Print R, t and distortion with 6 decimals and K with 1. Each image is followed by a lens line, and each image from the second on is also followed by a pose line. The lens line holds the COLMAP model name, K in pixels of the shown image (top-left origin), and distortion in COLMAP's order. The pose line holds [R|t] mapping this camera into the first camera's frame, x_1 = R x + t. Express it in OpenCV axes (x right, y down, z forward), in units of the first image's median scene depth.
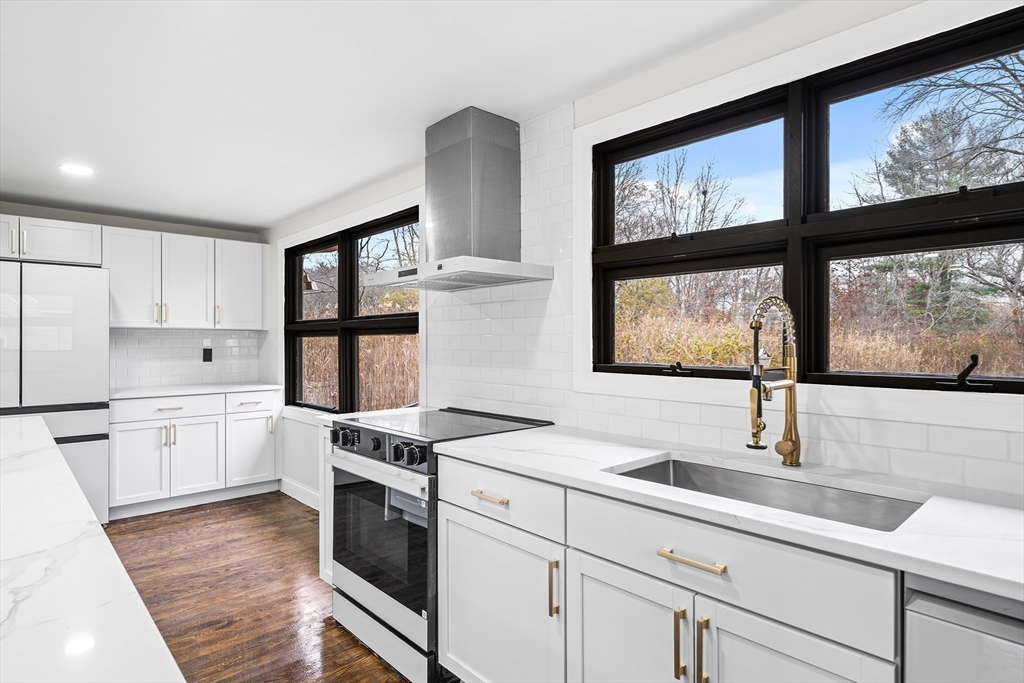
lens RADIAL K [[558.4, 0, 502.7], [0, 558.4, 342.0], [0, 0, 1]] dist [0.000104, 0.003026]
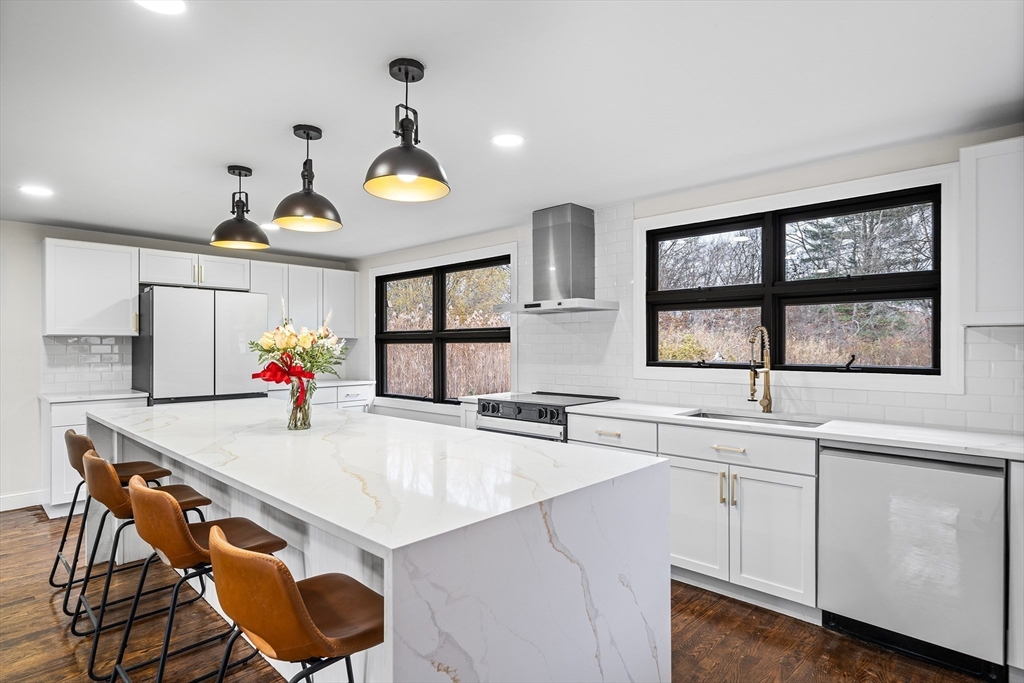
lens RADIAL K [[558.4, 0, 493.5], [0, 558.4, 347.0], [0, 0, 1]] dist [0.000104, 0.003026]
pose [[0.997298, -0.000594, 0.073458, -0.413745], [0.000502, 0.999999, 0.001271, -0.006552], [-0.073458, -0.001231, 0.997298, -0.623751]]
